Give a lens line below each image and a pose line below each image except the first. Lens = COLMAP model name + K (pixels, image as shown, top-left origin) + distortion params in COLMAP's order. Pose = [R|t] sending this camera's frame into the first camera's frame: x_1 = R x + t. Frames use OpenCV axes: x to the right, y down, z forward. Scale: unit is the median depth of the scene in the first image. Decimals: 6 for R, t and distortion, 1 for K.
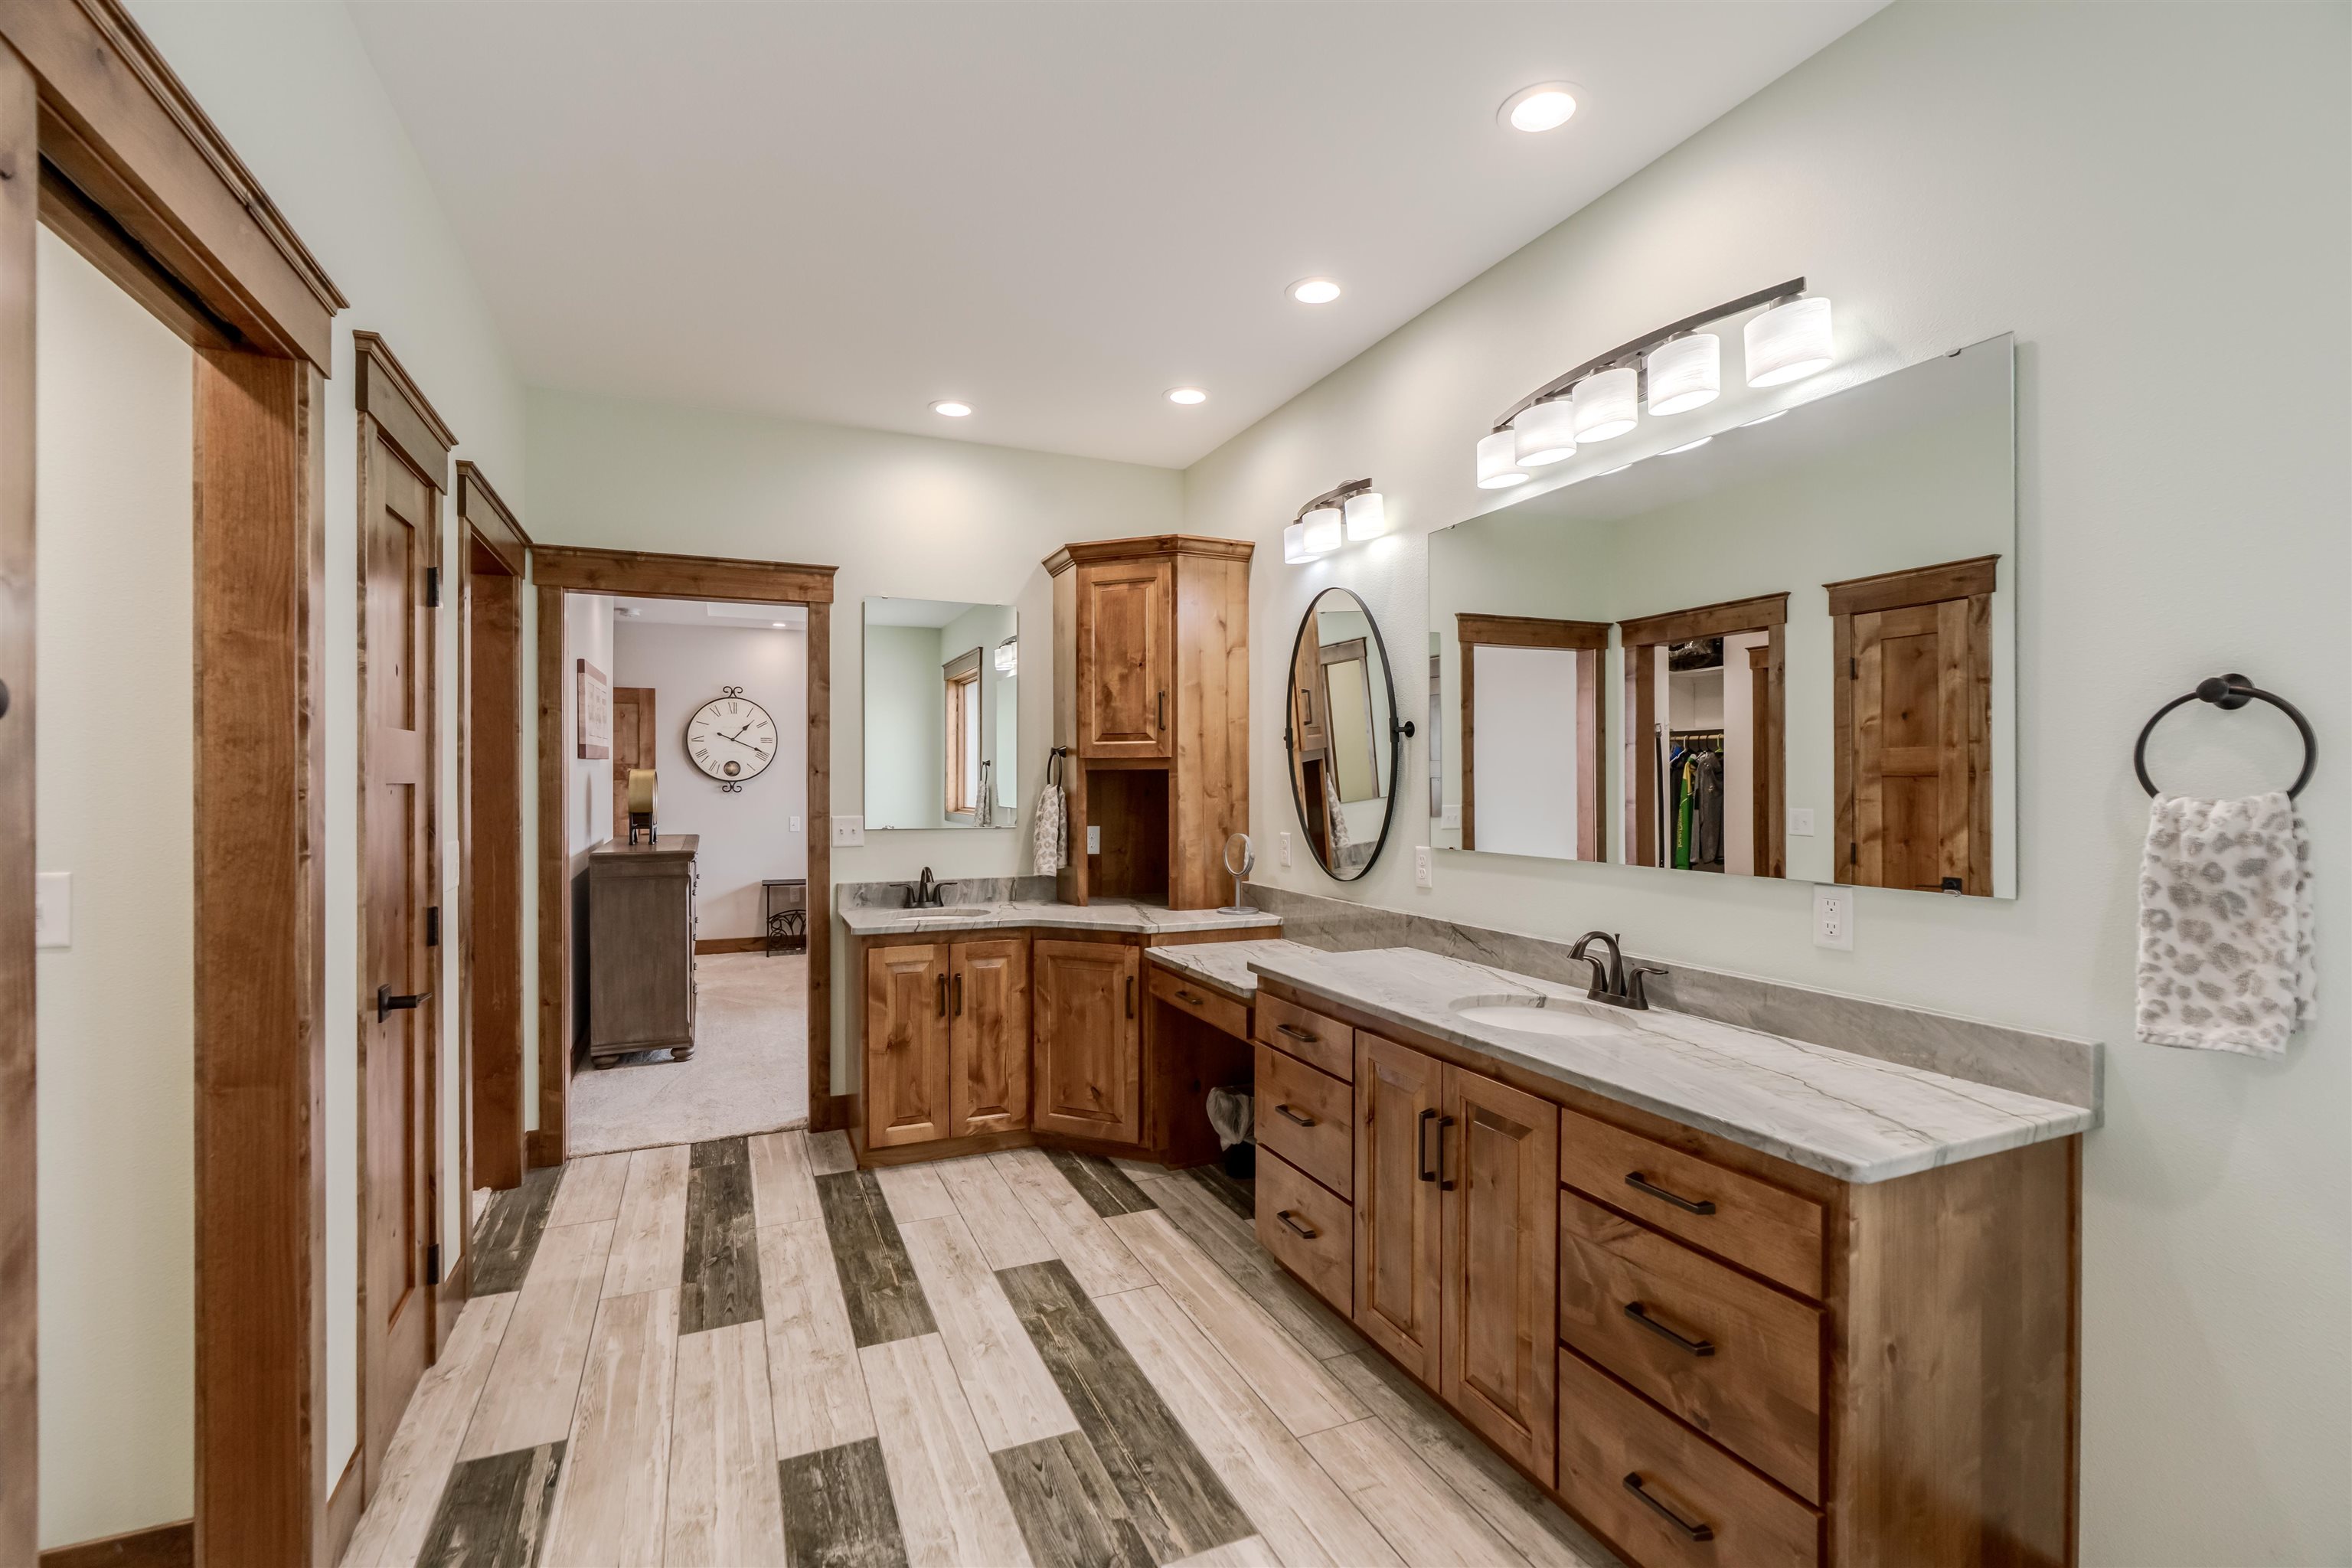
lens RADIAL K [[1071.9, 0, 1179.5], [0, 1071.9, 792.4], [0, 0, 1]] dist [-0.015842, 0.007115]
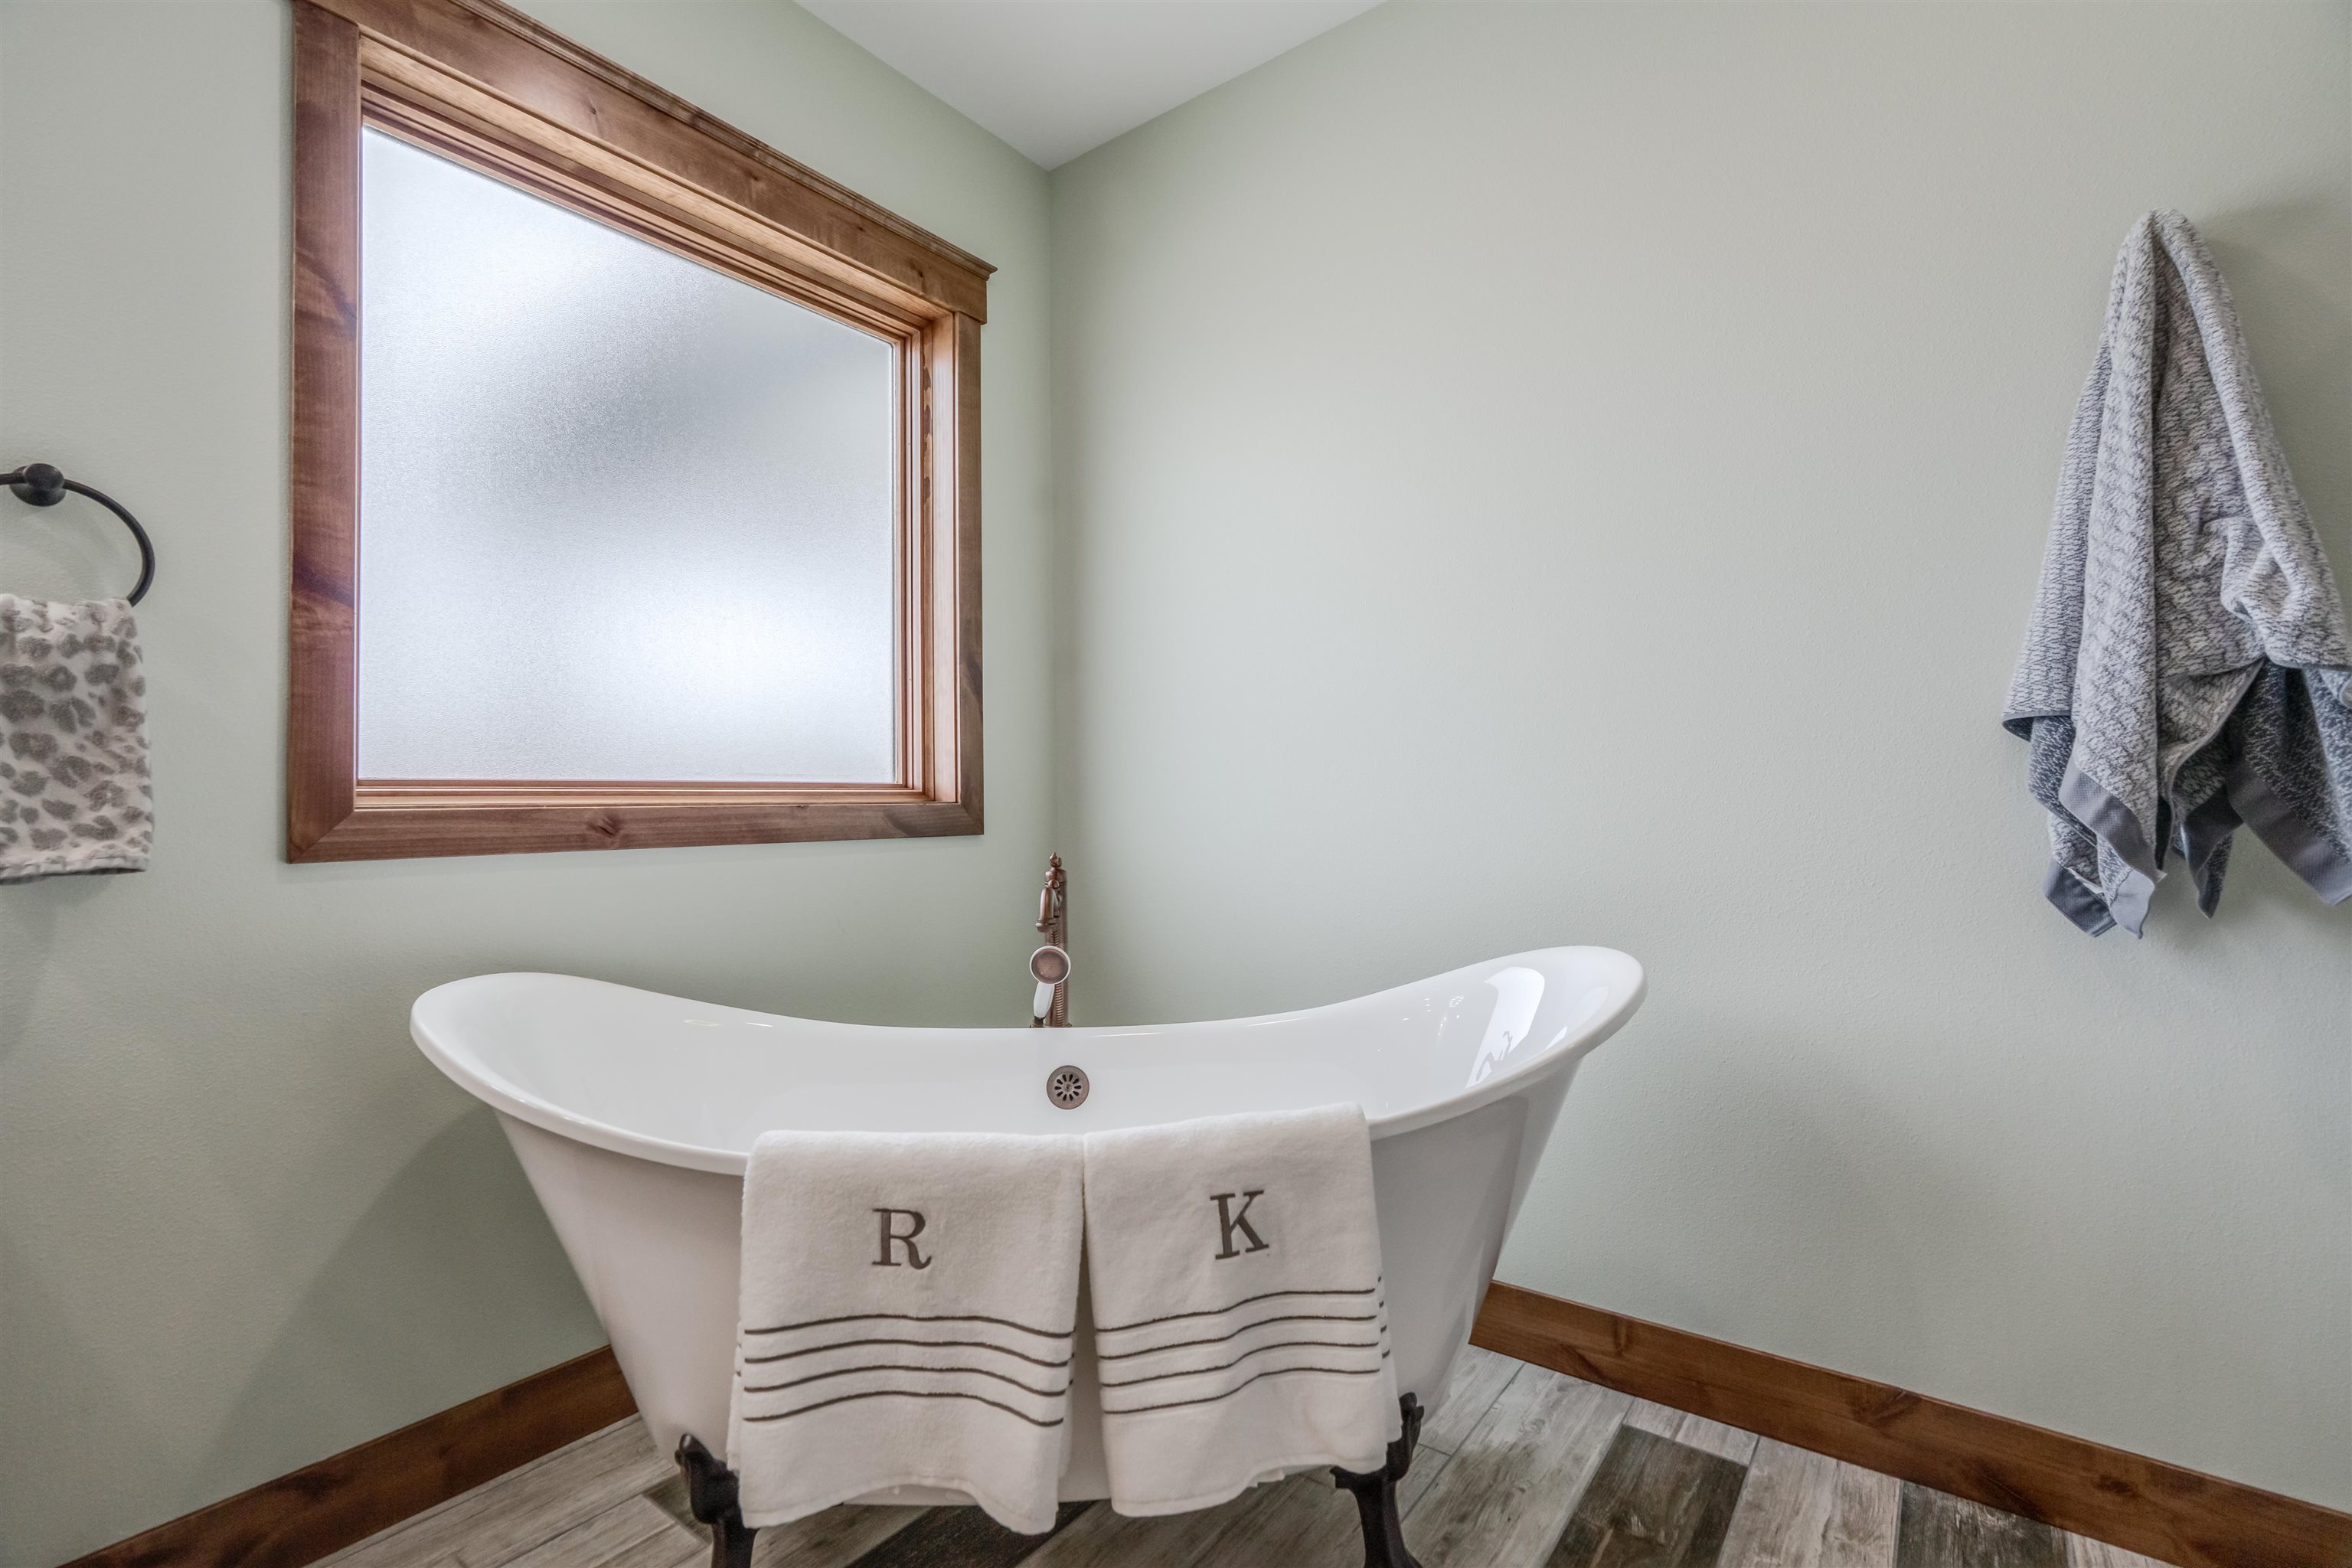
lens RADIAL K [[1071.9, 0, 1172.8], [0, 1071.9, 779.7], [0, 0, 1]] dist [-0.015842, 0.007115]
pose [[-0.500811, 0.022393, 0.865267, -0.196350], [0.021498, 0.999679, -0.013428, 0.136969], [-0.865289, 0.011877, -0.501132, 0.450197]]
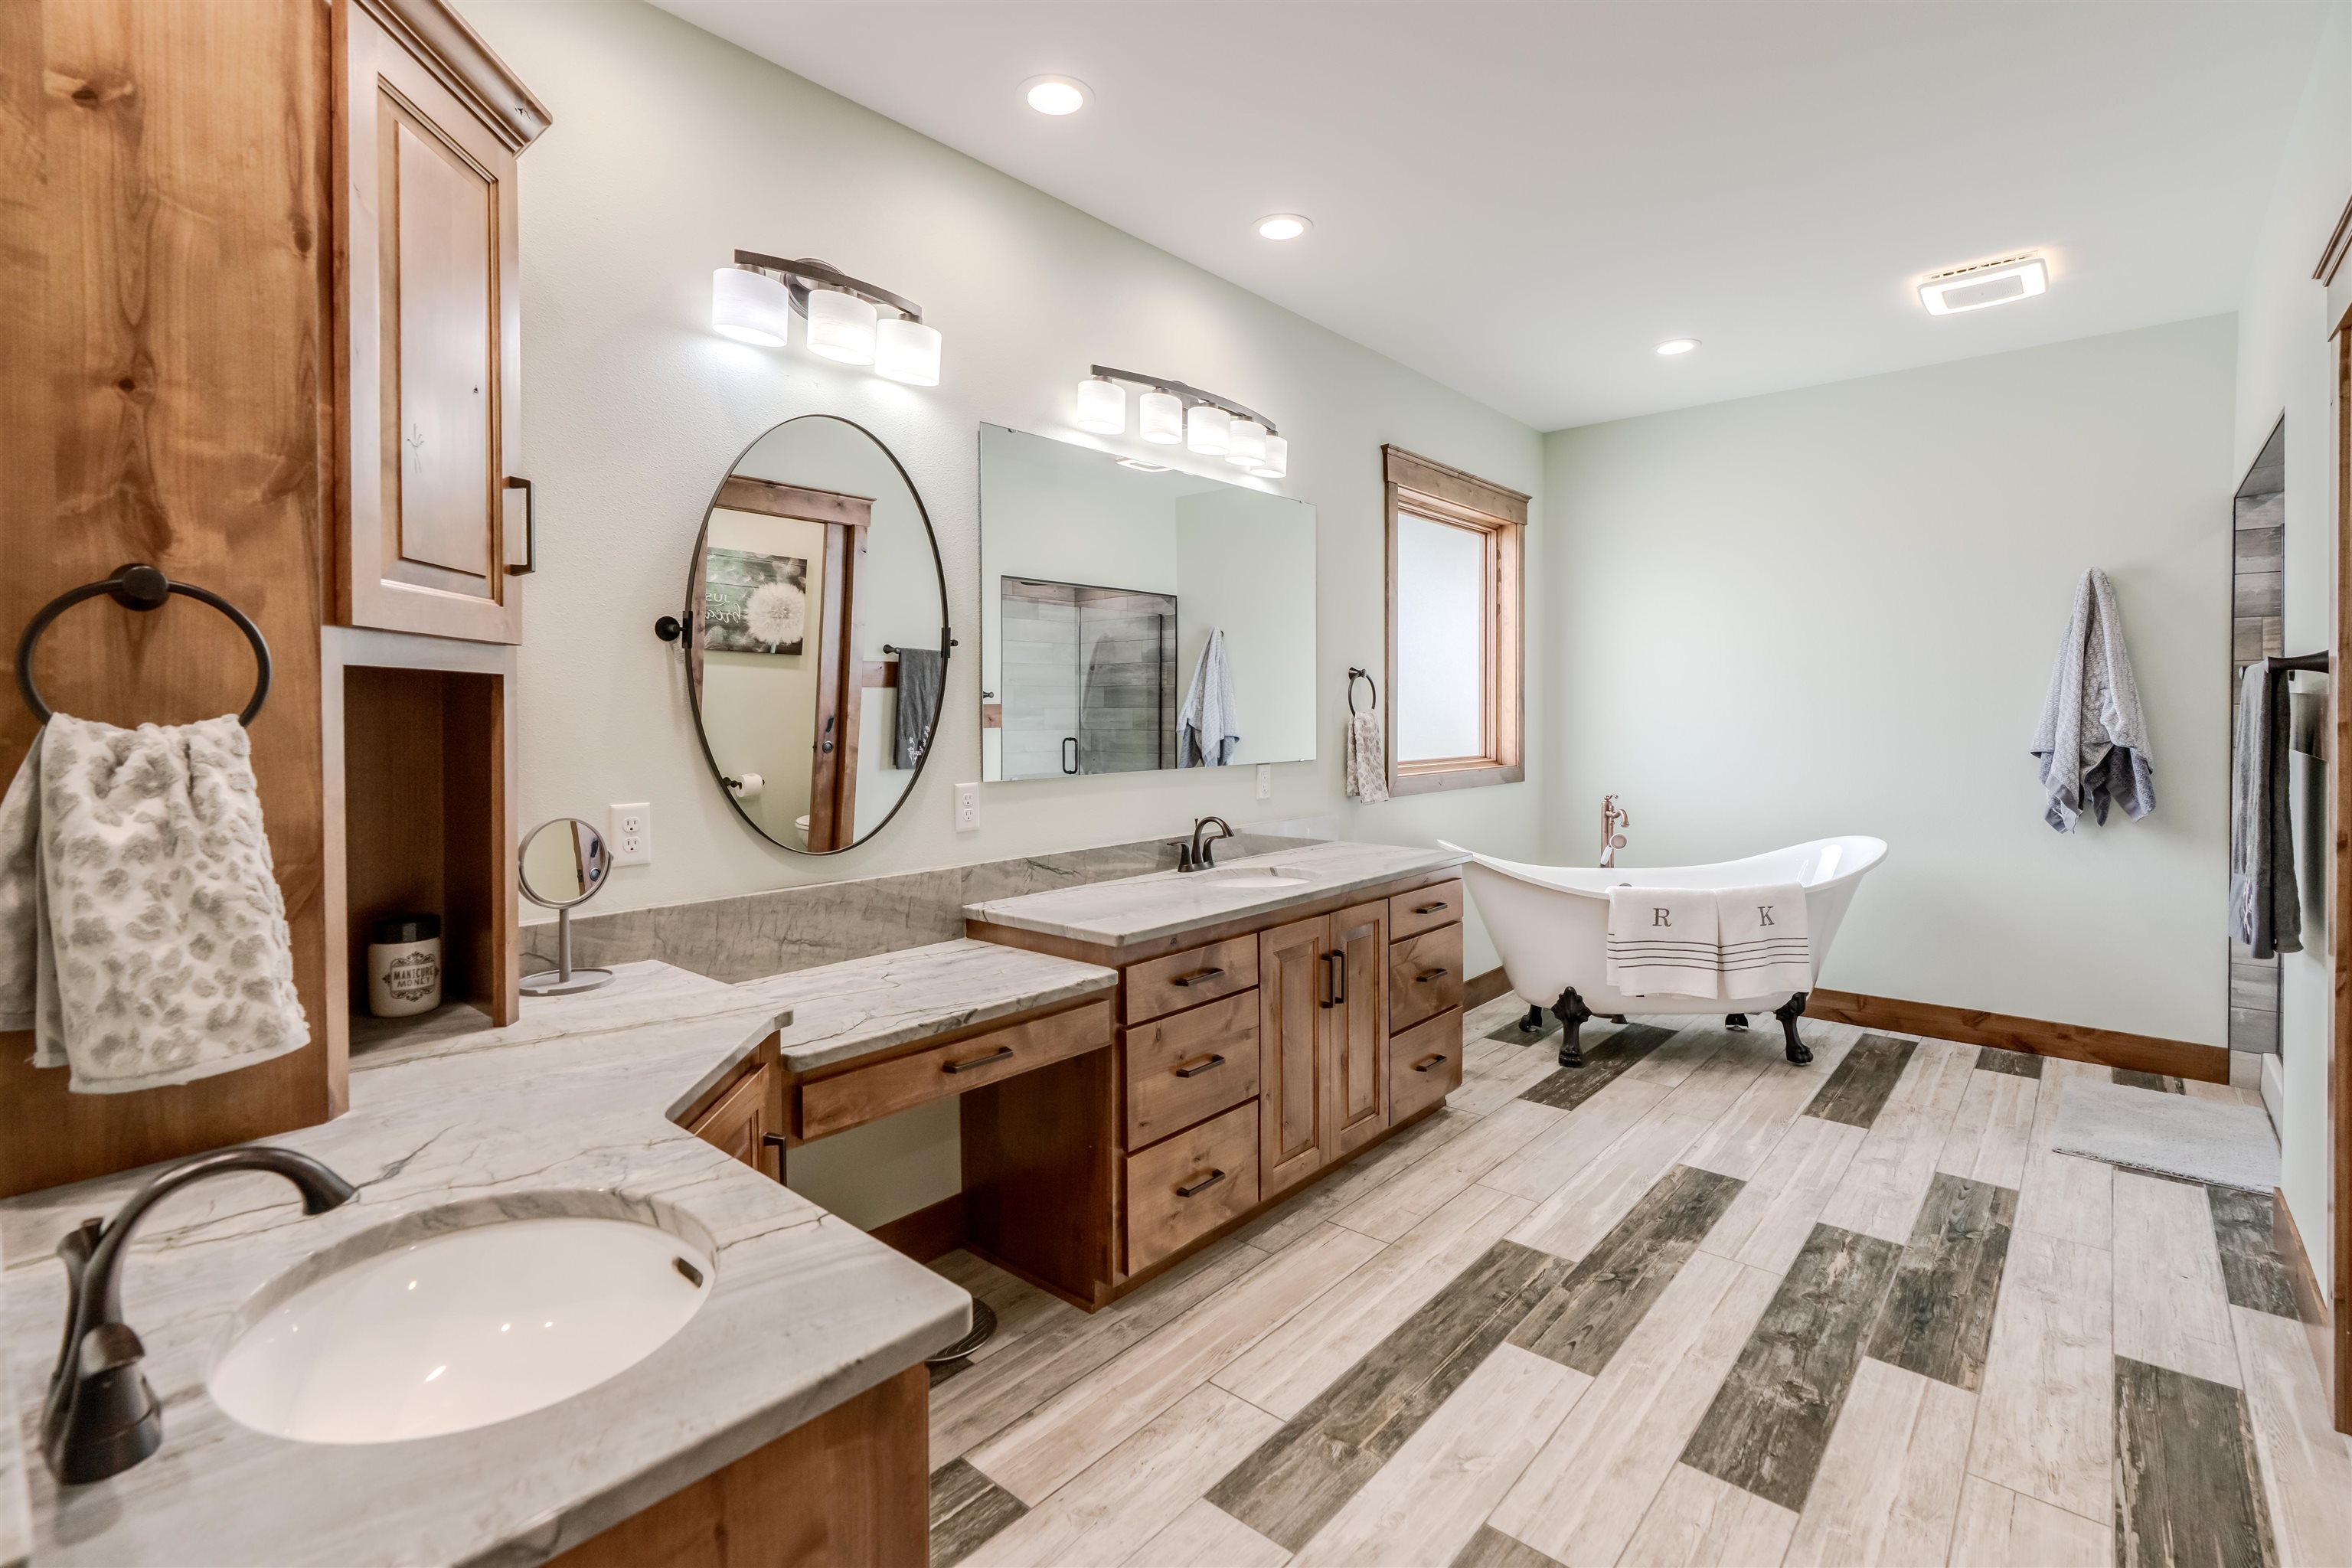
lens RADIAL K [[1071.9, 0, 1196.5], [0, 1071.9, 733.5], [0, 0, 1]] dist [-0.015842, 0.007115]
pose [[-0.441040, -0.013871, 0.897380, -0.961264], [0.014704, 0.999635, 0.022678, -0.009395], [-0.897367, 0.023197, -0.440675, 1.883558]]
